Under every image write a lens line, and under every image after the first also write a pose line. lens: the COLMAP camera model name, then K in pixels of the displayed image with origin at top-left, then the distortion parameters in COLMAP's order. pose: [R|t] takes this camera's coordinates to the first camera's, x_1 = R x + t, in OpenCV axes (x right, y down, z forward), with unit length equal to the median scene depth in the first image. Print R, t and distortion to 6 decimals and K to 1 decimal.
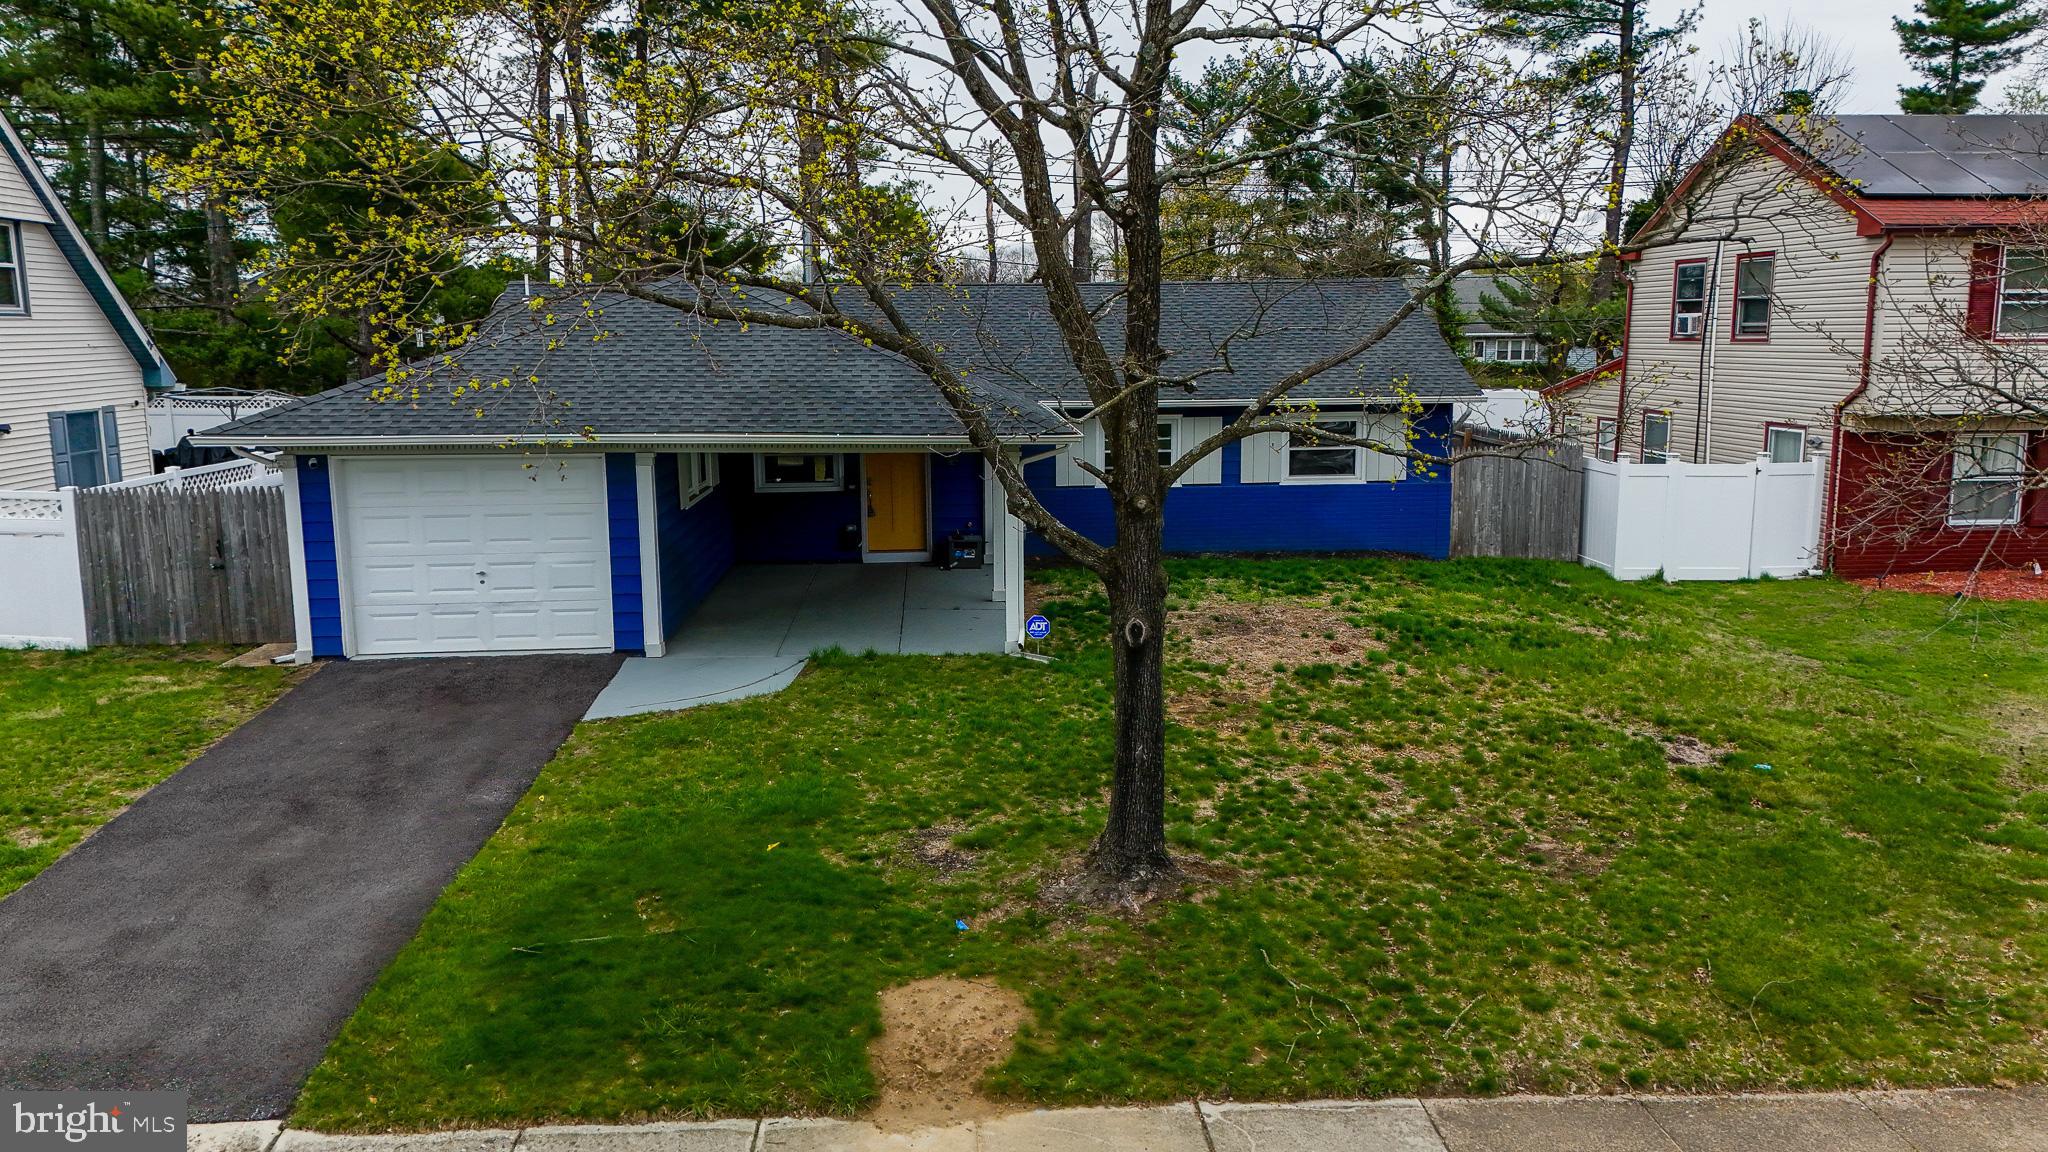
lens RADIAL K [[1499.0, 0, 1032.5], [0, 1499.0, 574.4], [0, 0, 1]] dist [0.096303, -0.112714]
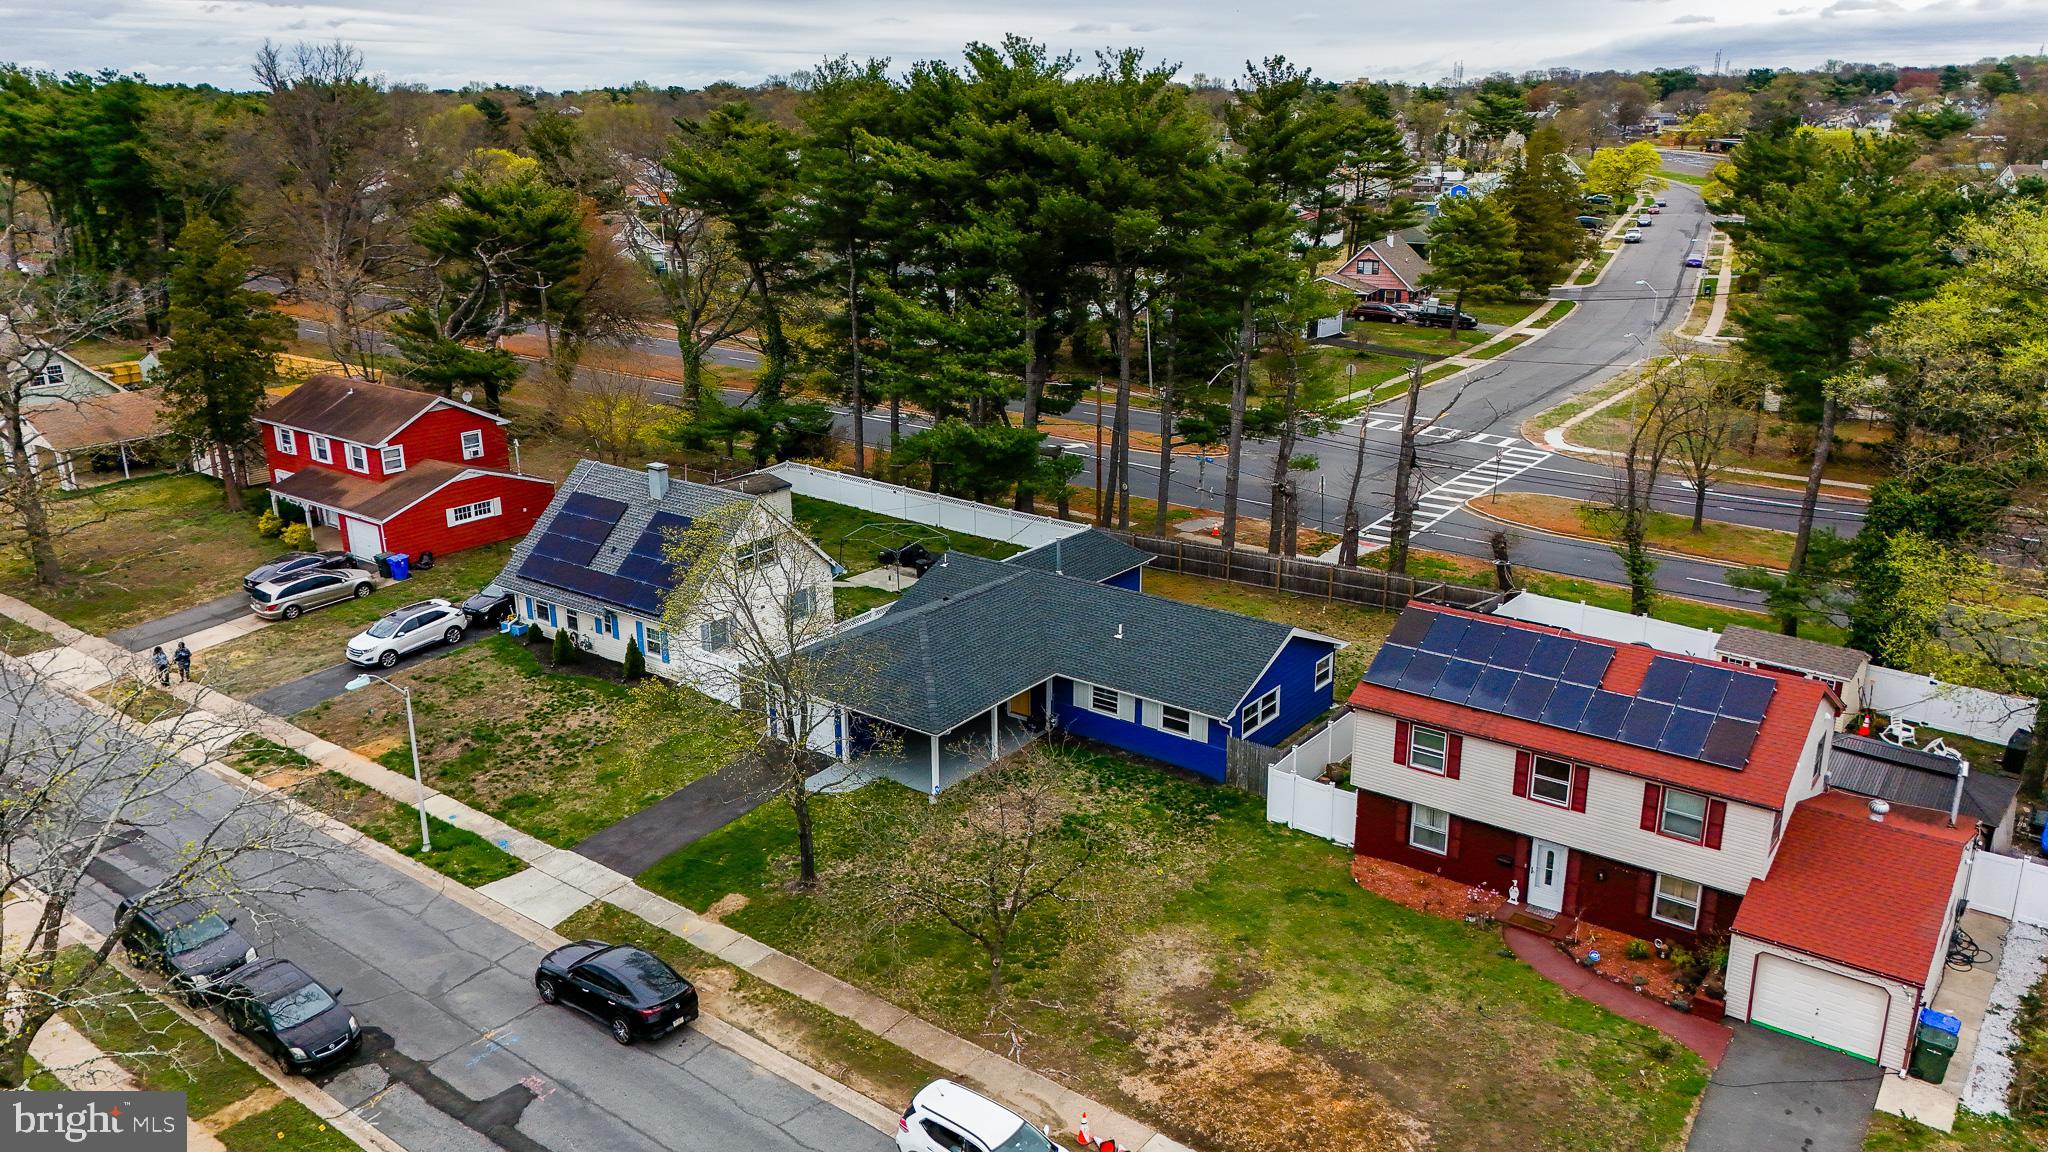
lens RADIAL K [[1499.0, 0, 1032.5], [0, 1499.0, 574.4], [0, 0, 1]] dist [0.096303, -0.112714]
pose [[0.755800, 0.201762, -0.622943, 1.376289], [-0.104770, 0.976350, 0.189111, -0.692360], [0.646366, -0.077665, 0.759065, -0.777415]]
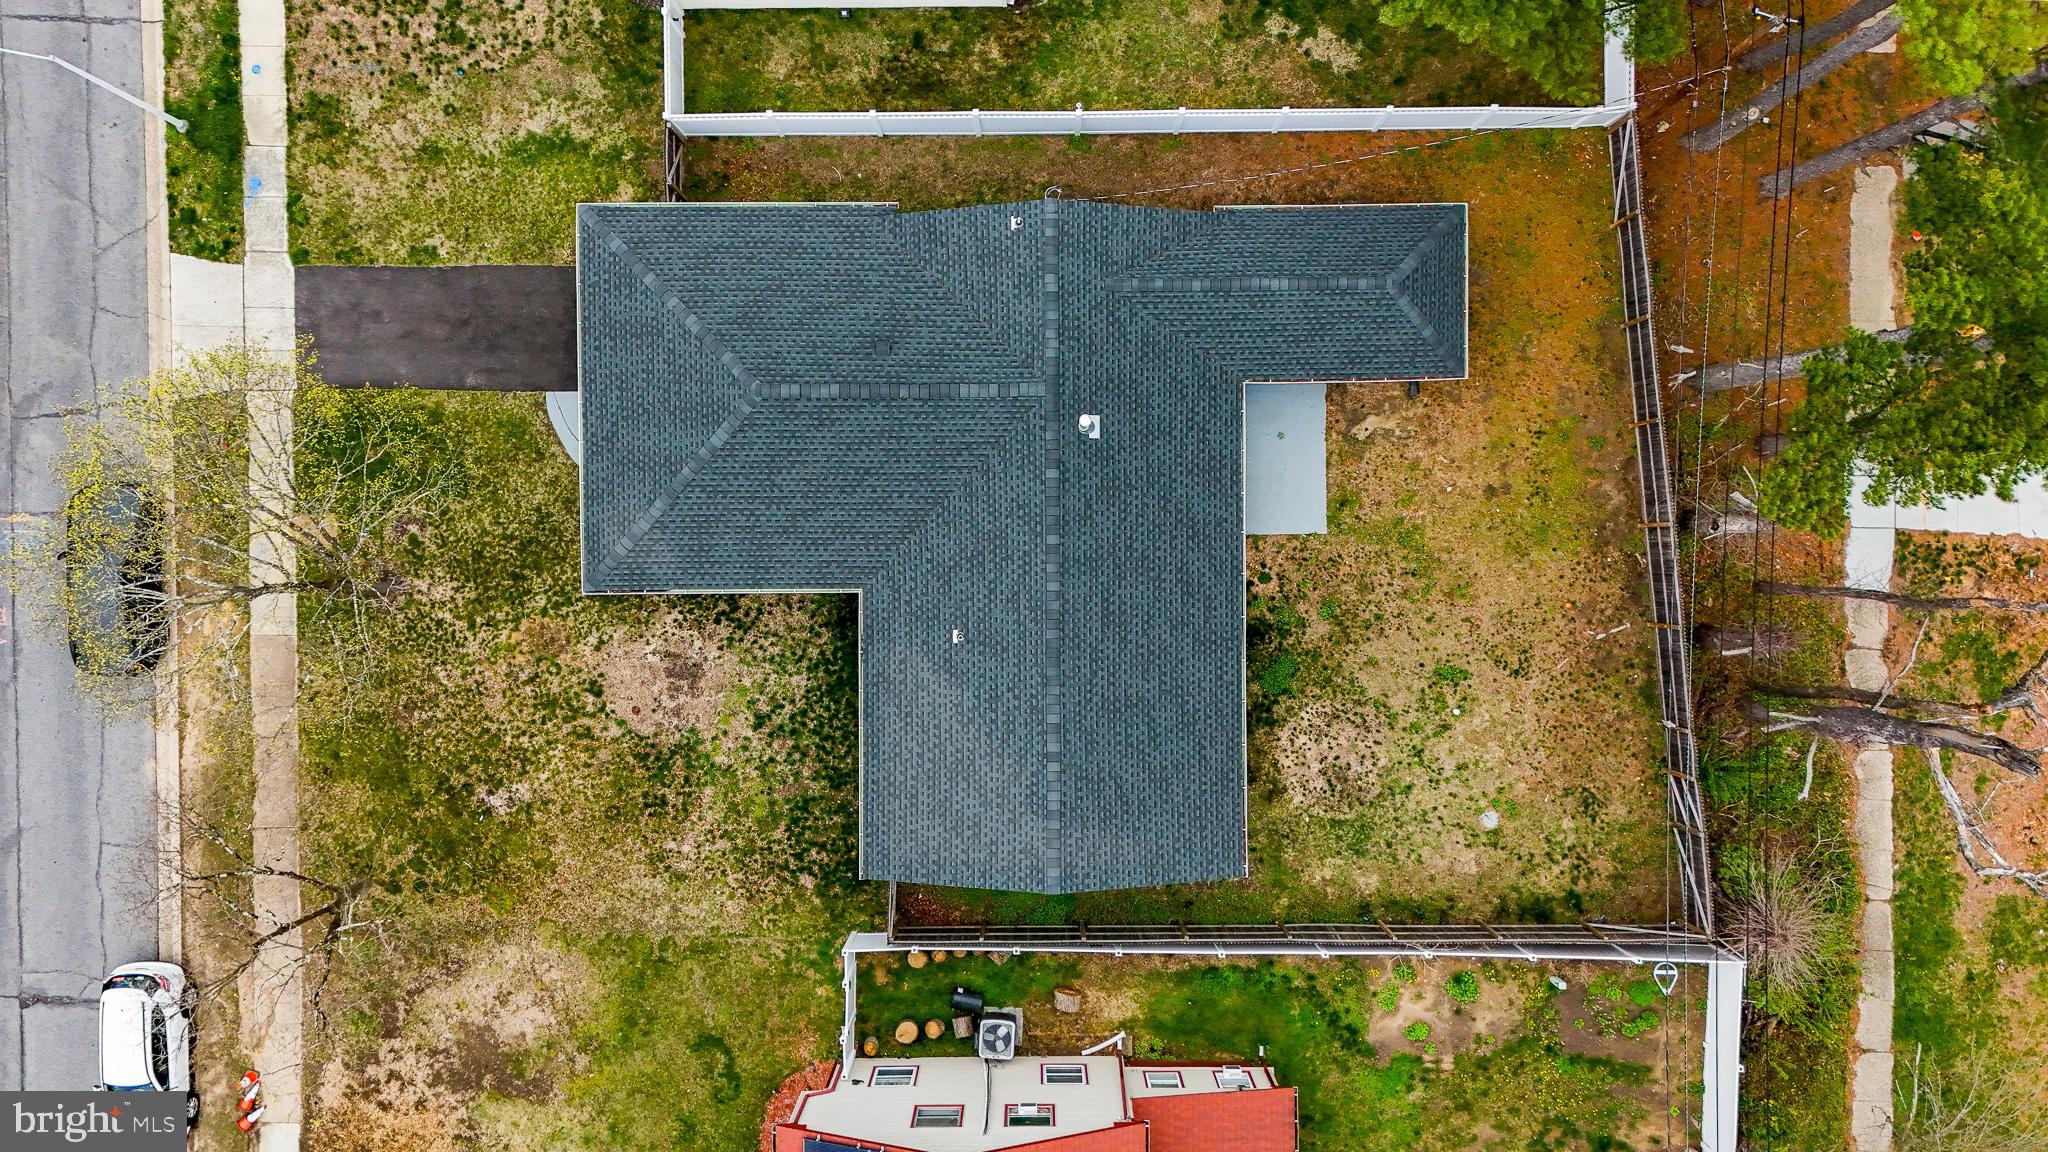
lens RADIAL K [[1499.0, 0, 1032.5], [0, 1499.0, 574.4], [0, 0, 1]] dist [0.096303, -0.112714]
pose [[-0.065159, 0.997711, 0.018099, -0.055739], [-0.158670, -0.028266, 0.986927, -1.669935], [0.985179, 0.061435, 0.160149, 0.905839]]
